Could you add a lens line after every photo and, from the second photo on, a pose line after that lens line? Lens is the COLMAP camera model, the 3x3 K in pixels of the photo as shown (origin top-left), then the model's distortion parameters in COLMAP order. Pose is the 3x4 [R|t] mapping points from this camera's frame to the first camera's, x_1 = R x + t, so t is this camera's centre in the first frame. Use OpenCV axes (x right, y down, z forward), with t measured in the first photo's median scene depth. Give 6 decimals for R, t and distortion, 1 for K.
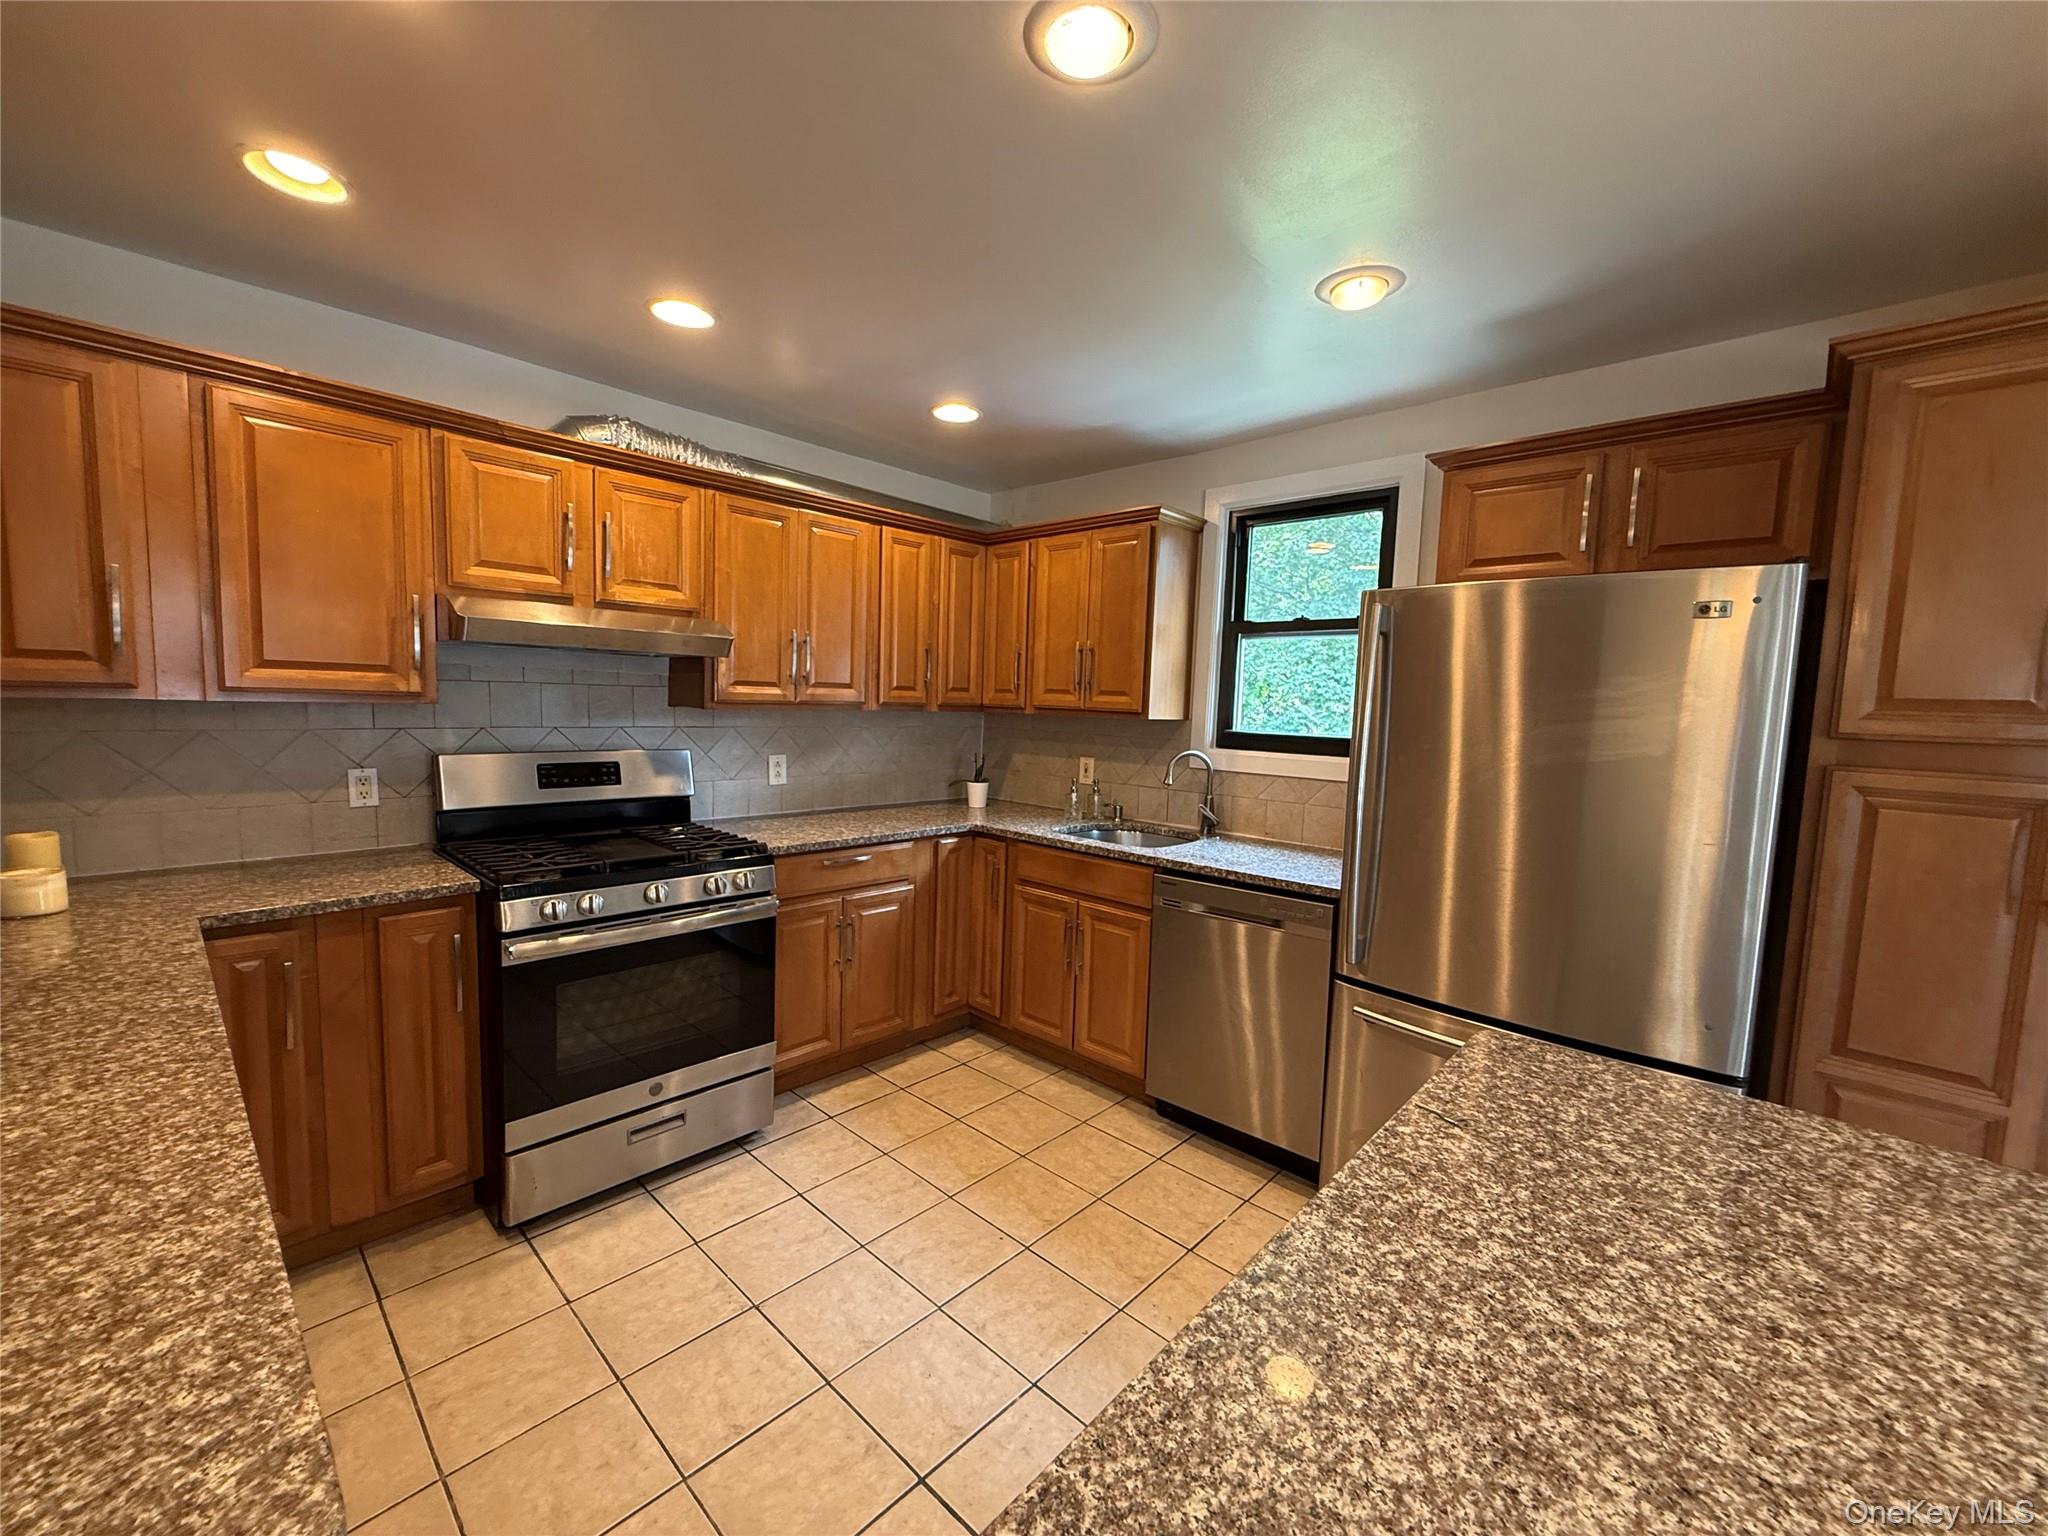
lens RADIAL K [[817.9, 0, 1021.9], [0, 817.9, 769.4], [0, 0, 1]] dist [-0.001868, -0.000170]
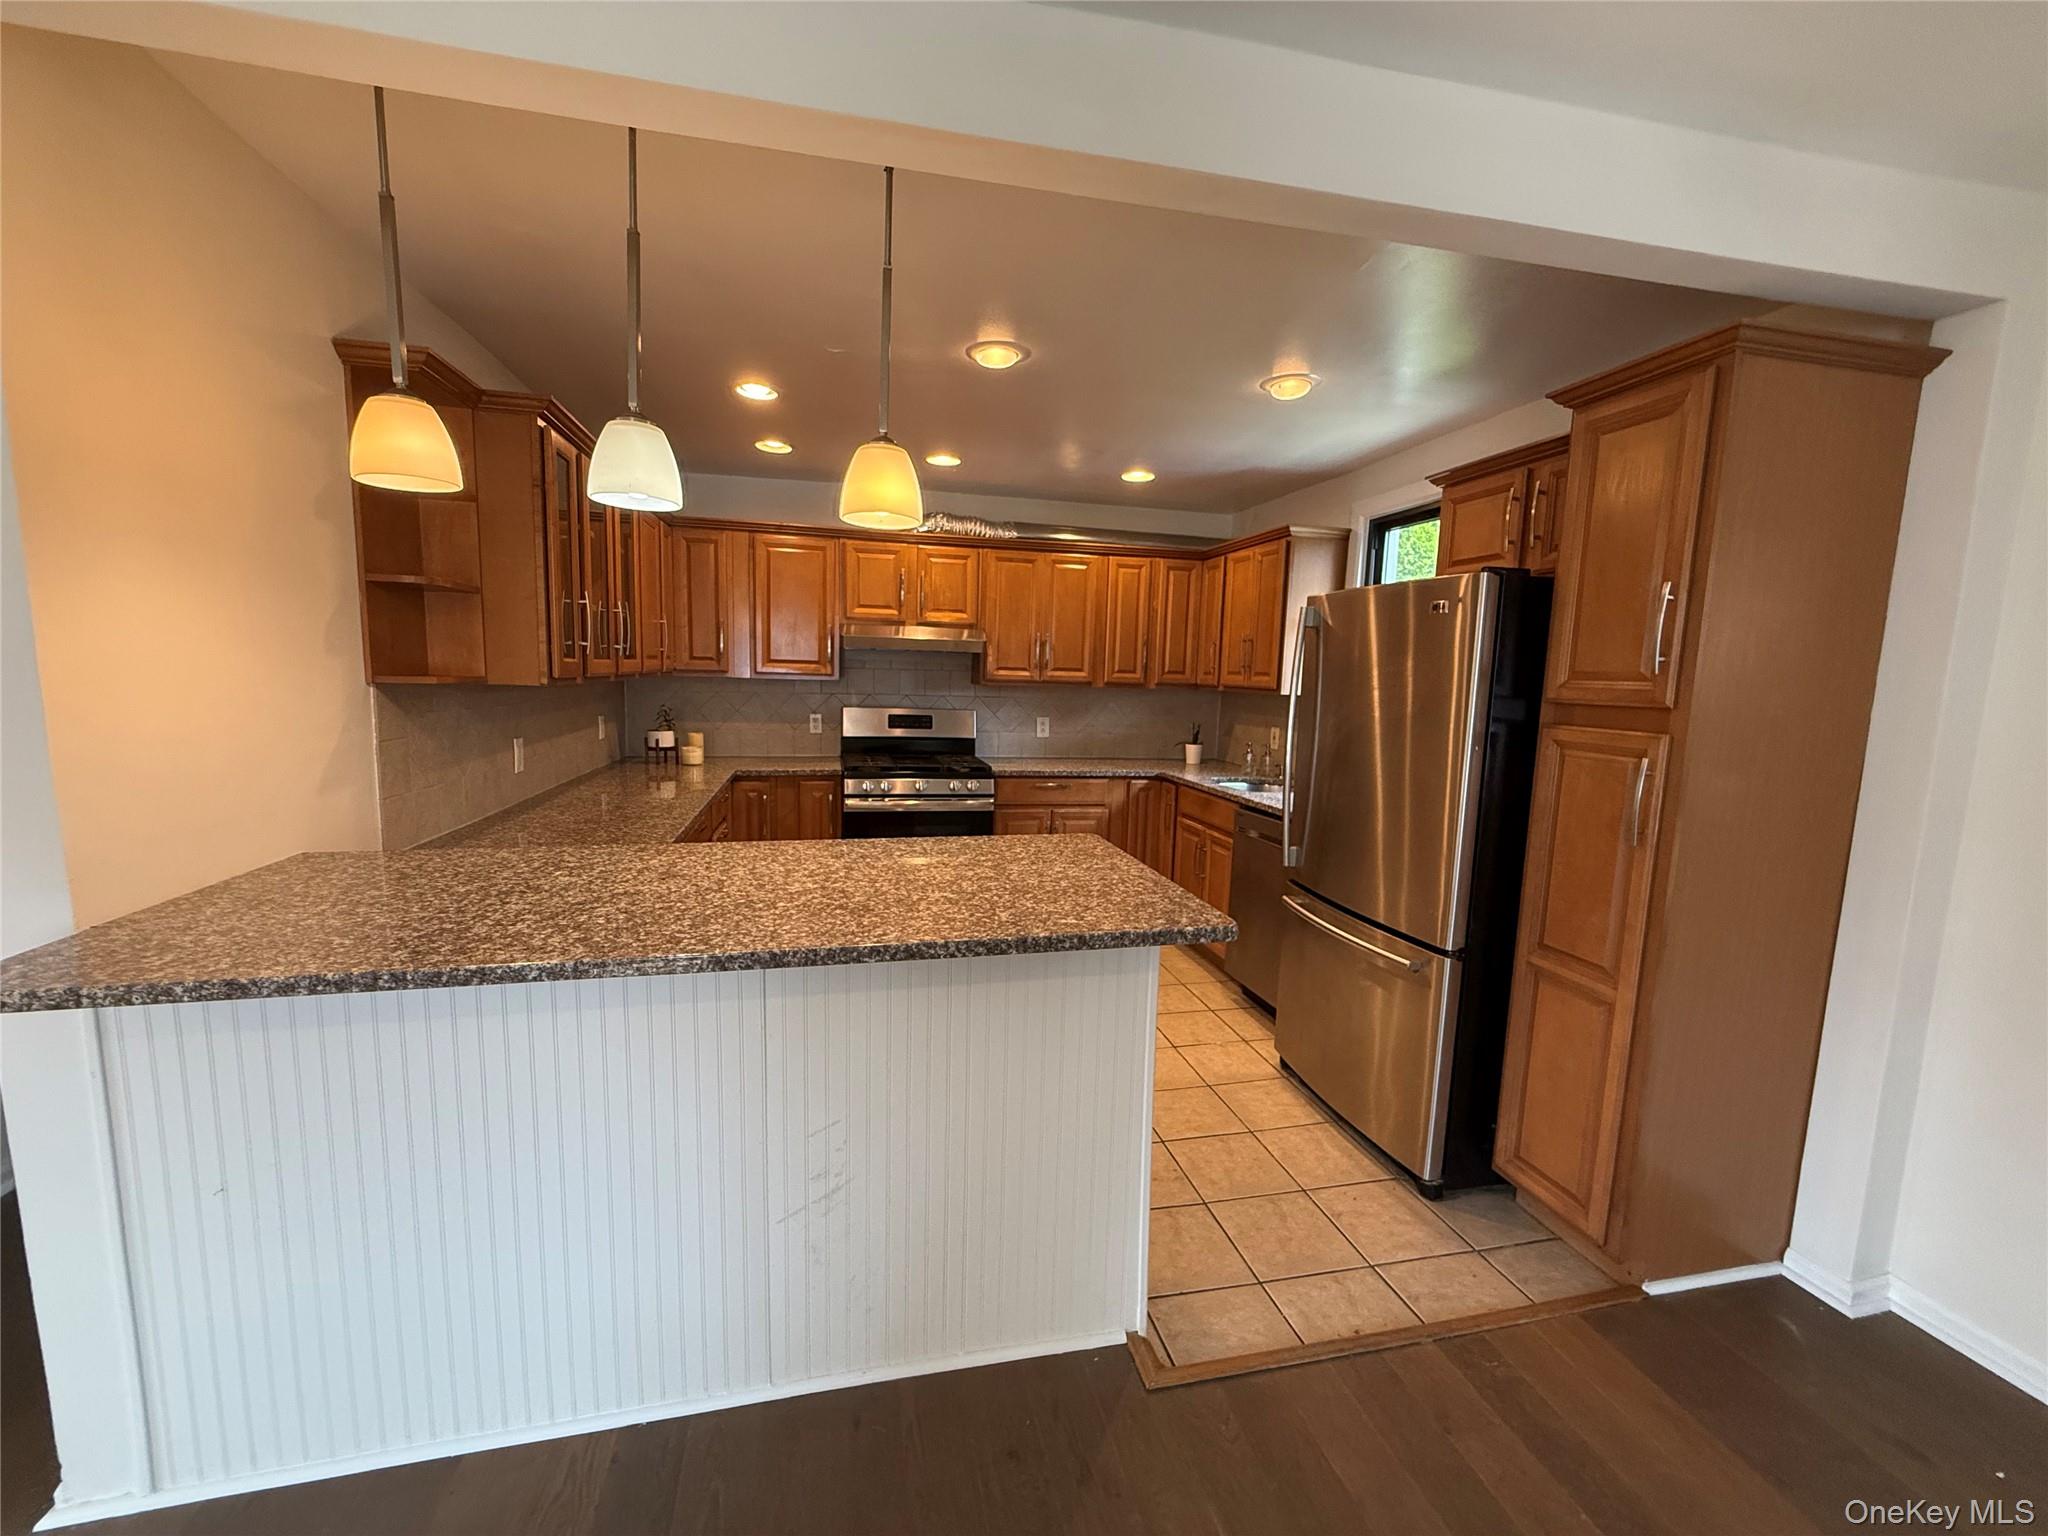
lens RADIAL K [[817.9, 0, 1020.9], [0, 817.9, 770.8], [0, 0, 1]] dist [-0.001868, -0.000170]
pose [[0.831156, 0.060323, -0.552757, 0.543295], [-0.051074, 0.998178, 0.032136, 0.037137], [0.553688, 0.001522, 0.832723, -0.280571]]
